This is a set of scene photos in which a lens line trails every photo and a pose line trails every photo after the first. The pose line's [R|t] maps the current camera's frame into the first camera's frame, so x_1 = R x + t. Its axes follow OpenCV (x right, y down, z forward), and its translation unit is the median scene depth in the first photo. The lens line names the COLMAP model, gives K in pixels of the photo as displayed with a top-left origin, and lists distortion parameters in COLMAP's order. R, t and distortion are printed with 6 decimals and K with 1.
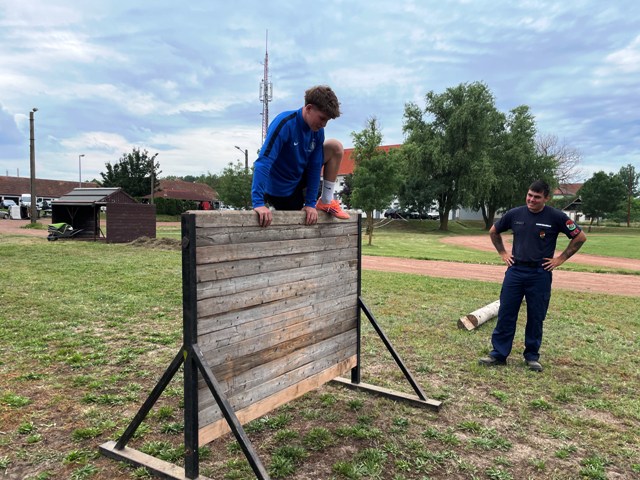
lens RADIAL K [[488.8, 0, 328.5], [0, 488.8, 233.8], [0, 0, 1]] dist [0.091428, -0.117136]
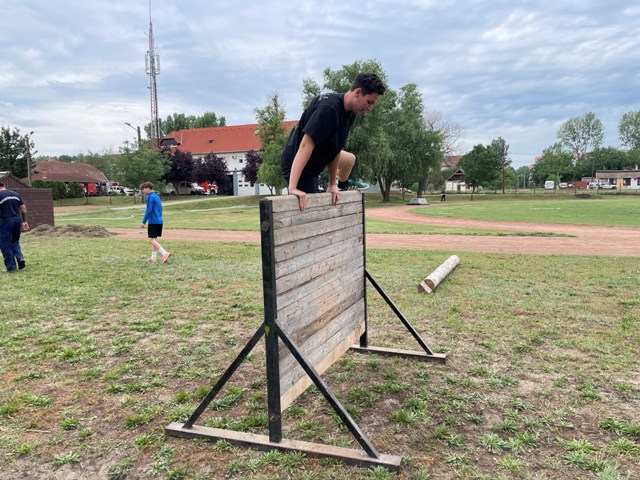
lens RADIAL K [[492.7, 0, 319.9], [0, 492.7, 227.6], [0, 0, 1]] dist [0.108832, -0.136560]
pose [[0.976421, -0.052063, 0.209504, -0.218563], [0.044581, 0.998193, 0.040281, -0.010042], [-0.211223, -0.029991, 0.976978, -0.044919]]
